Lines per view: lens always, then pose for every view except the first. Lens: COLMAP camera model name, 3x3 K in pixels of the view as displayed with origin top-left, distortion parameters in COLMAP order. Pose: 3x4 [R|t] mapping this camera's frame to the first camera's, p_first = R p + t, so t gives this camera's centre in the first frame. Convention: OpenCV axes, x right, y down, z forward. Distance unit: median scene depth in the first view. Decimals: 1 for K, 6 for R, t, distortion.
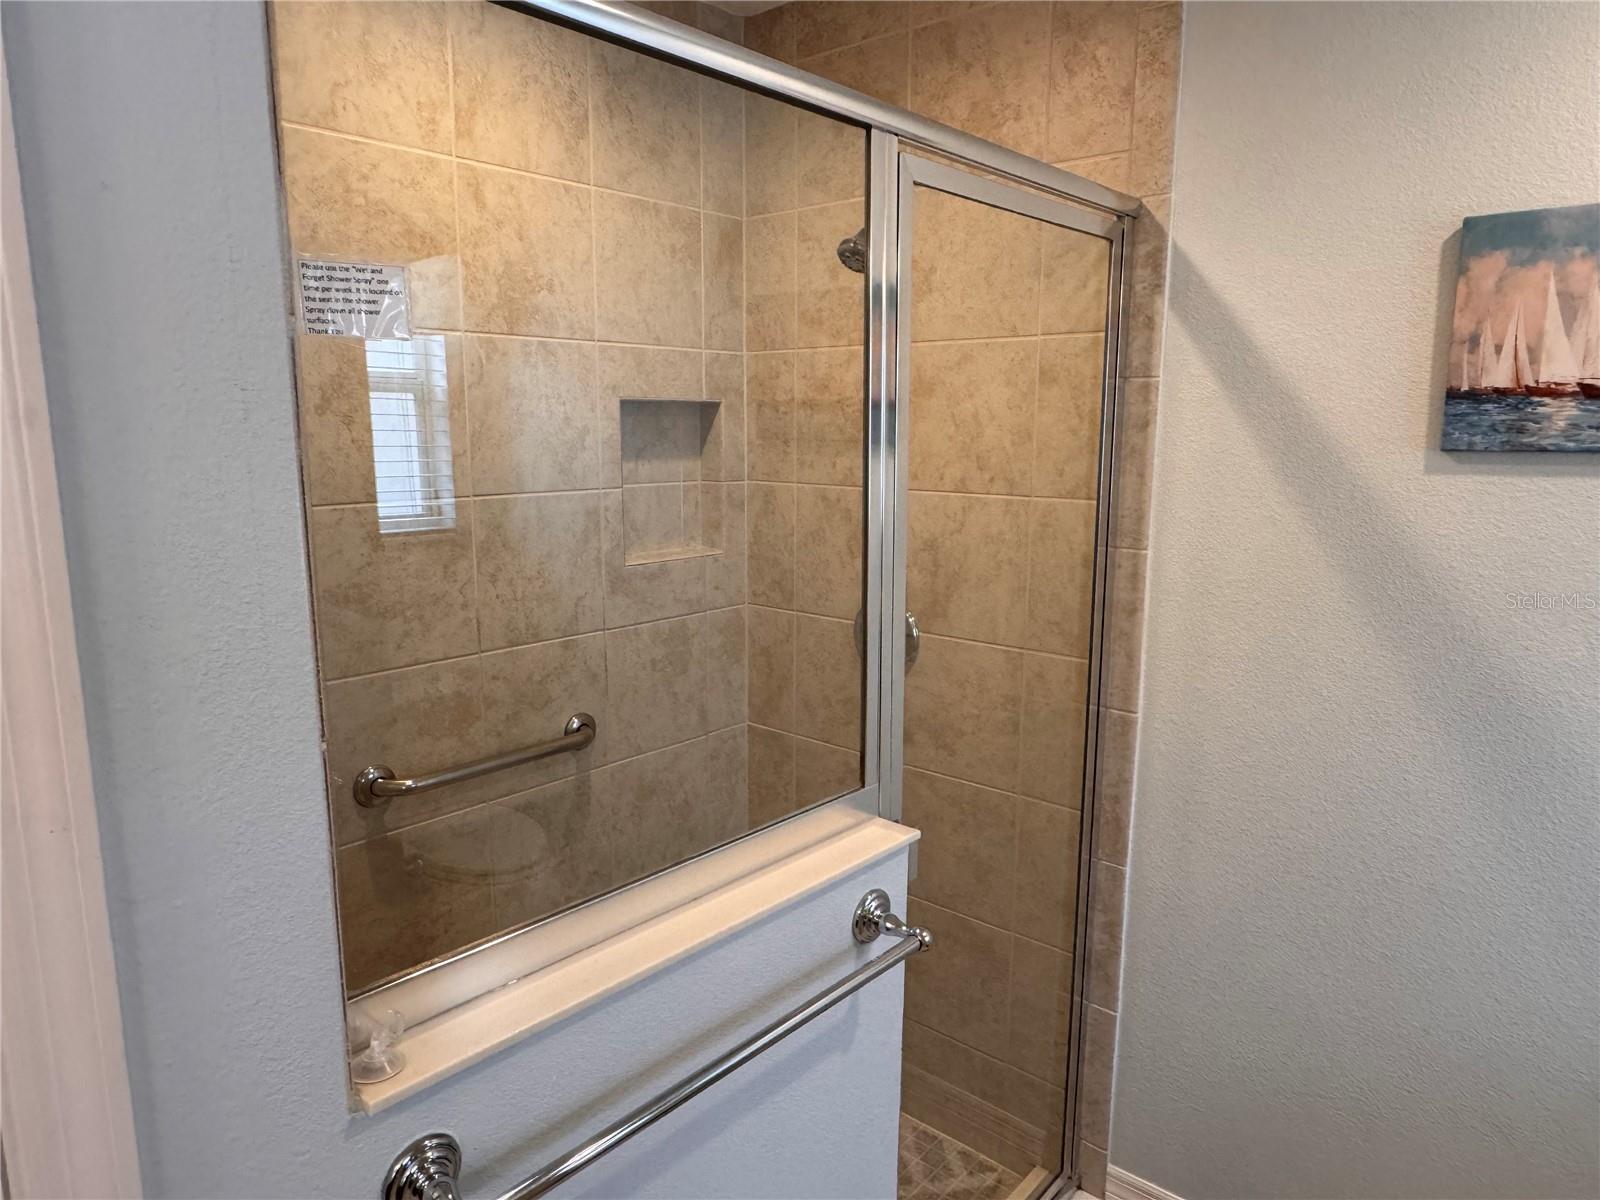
lens RADIAL K [[1031.3, 0, 799.2], [0, 1031.3, 598.9], [0, 0, 1]] dist [-0.008212, 0.004224]
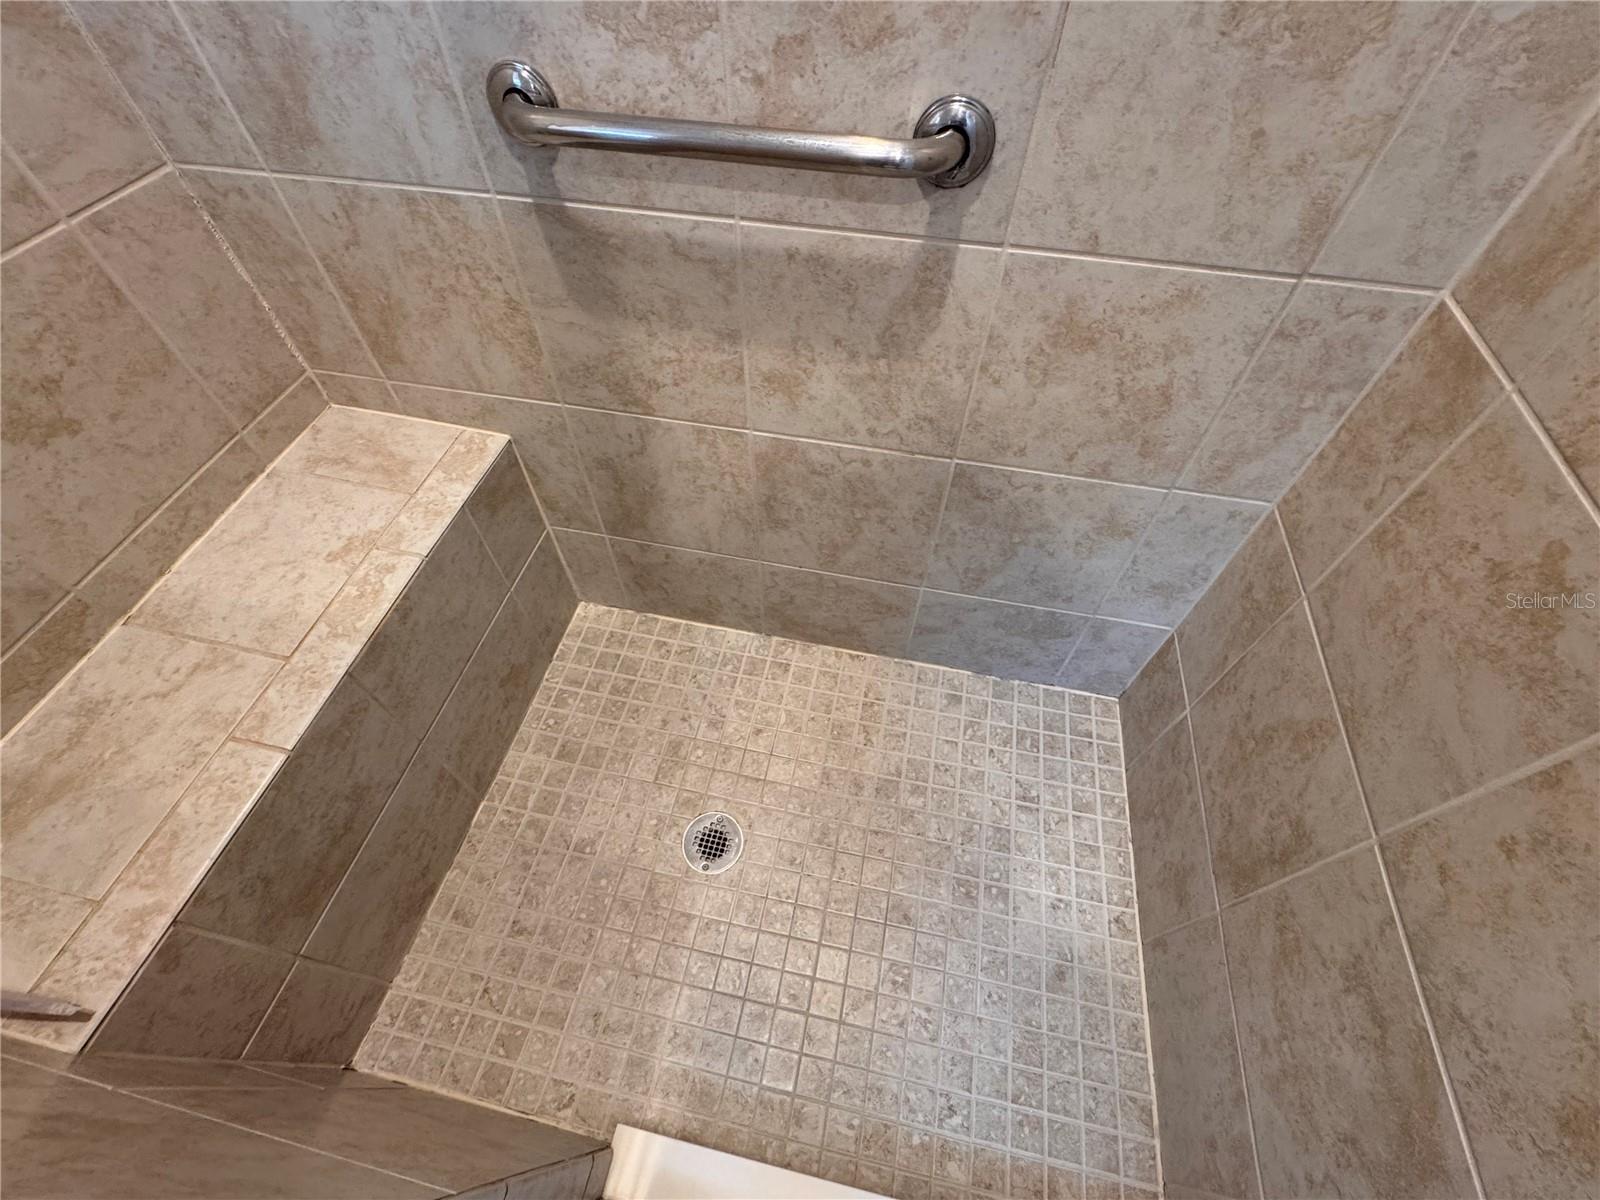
lens RADIAL K [[668.8, 0, 801.2], [0, 668.8, 599.7], [0, 0, 1]] dist [0.000672, -0.000263]
pose [[0.489333, 0.697127, -0.523992, 0.055255], [-0.151794, 0.659753, 0.735992, 0.052064], [0.858785, -0.280607, 0.428659, 0.747215]]
